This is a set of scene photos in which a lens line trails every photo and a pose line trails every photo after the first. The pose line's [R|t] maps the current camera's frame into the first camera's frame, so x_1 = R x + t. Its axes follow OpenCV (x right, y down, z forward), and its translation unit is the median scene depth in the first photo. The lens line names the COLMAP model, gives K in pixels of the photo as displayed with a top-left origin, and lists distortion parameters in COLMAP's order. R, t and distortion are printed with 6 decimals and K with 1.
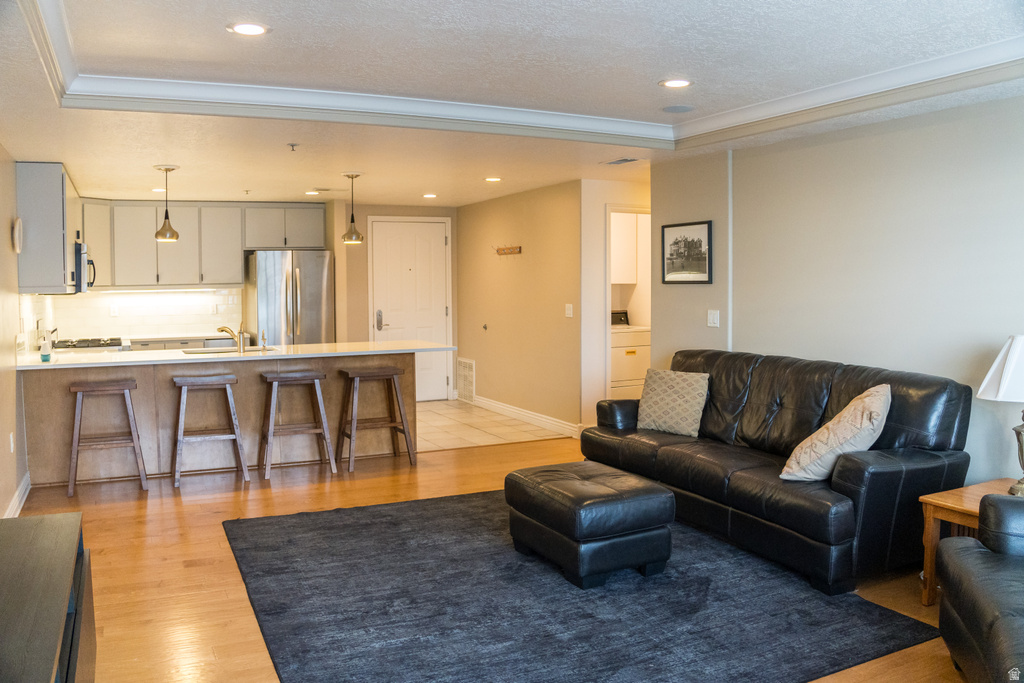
lens RADIAL K [[826.6, 0, 512.0], [0, 826.6, 341.5], [0, 0, 1]] dist [-0.218167, 0.141392]
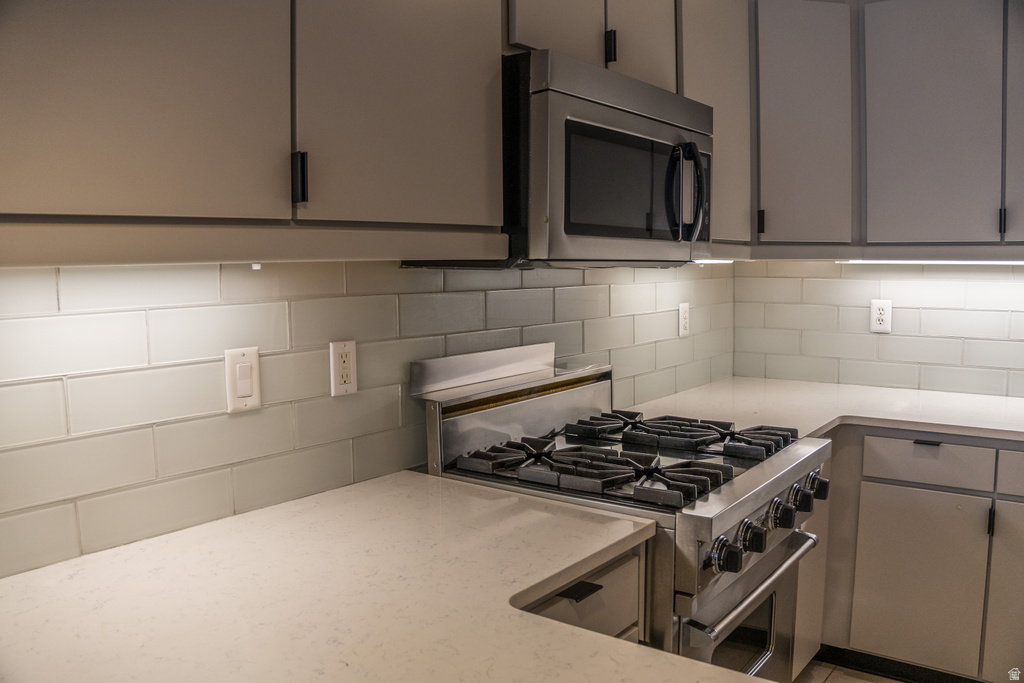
lens RADIAL K [[826.6, 0, 512.0], [0, 826.6, 341.5], [0, 0, 1]] dist [-0.218167, 0.141392]
pose [[0.441768, 0.084882, -0.893105, -0.448126], [-0.055005, 0.996204, 0.067473, -0.074045], [0.895441, 0.019318, 0.444760, 1.197467]]
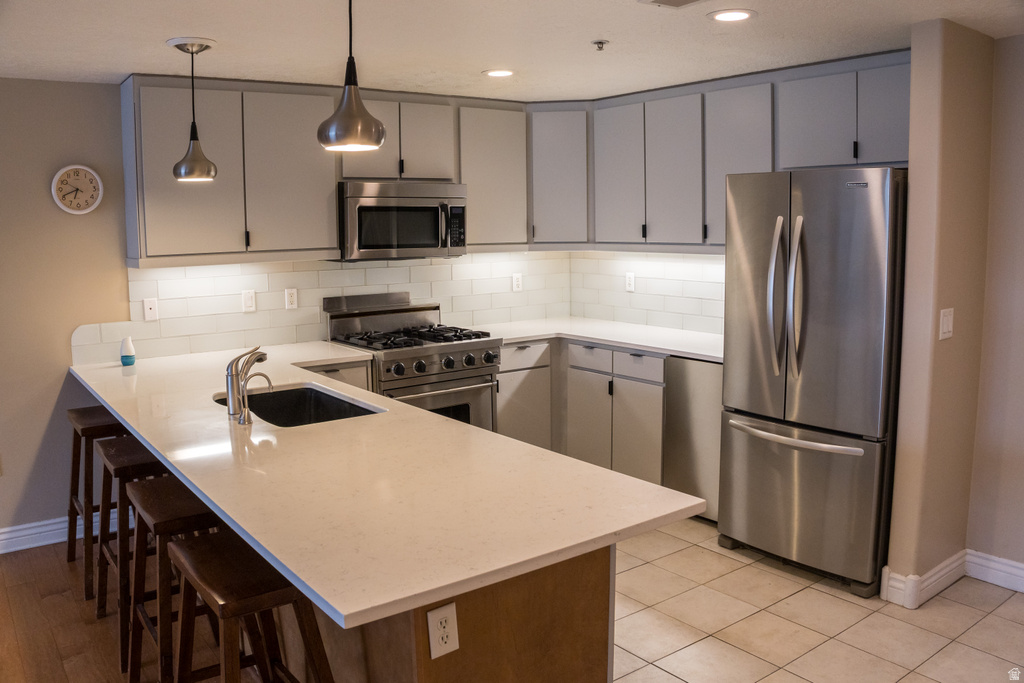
lens RADIAL K [[826.6, 0, 512.0], [0, 826.6, 341.5], [0, 0, 1]] dist [-0.218167, 0.141392]
pose [[0.189154, 0.140365, -0.971863, 0.176455], [-0.058316, 0.989589, 0.131575, -0.124565], [0.980214, 0.031787, 0.195370, 1.357947]]
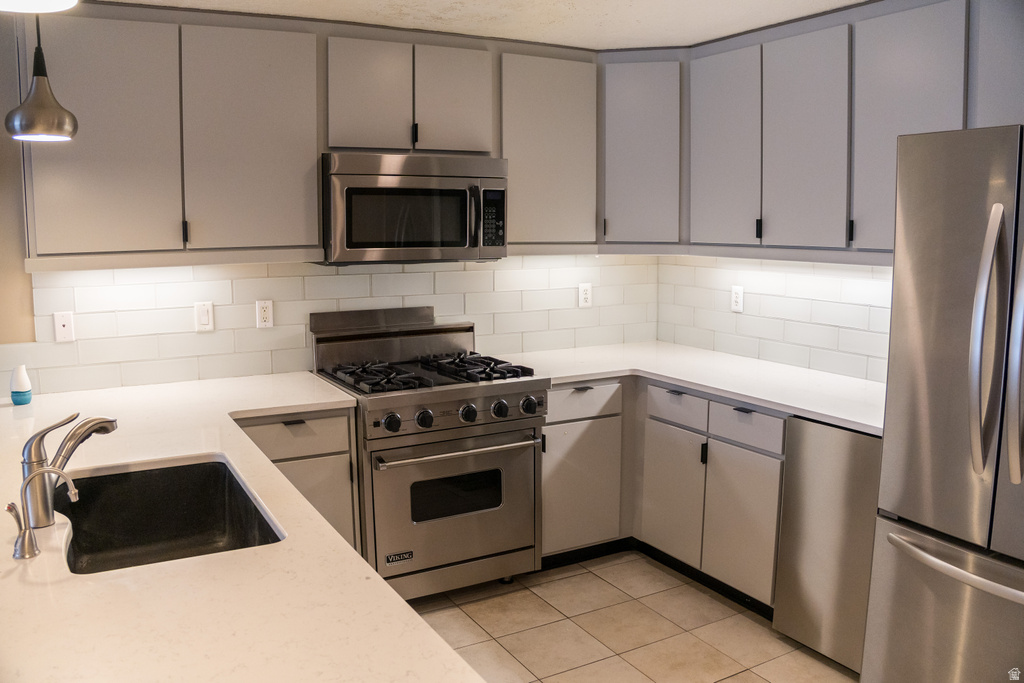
lens RADIAL K [[826.6, 0, 512.0], [0, 826.6, 341.5], [0, 0, 1]] dist [-0.218167, 0.141392]
pose [[0.061561, 0.143902, -0.987675, -0.096506], [-0.068342, 0.987837, 0.139666, -0.122494], [0.995761, 0.058901, 0.070647, 1.452391]]
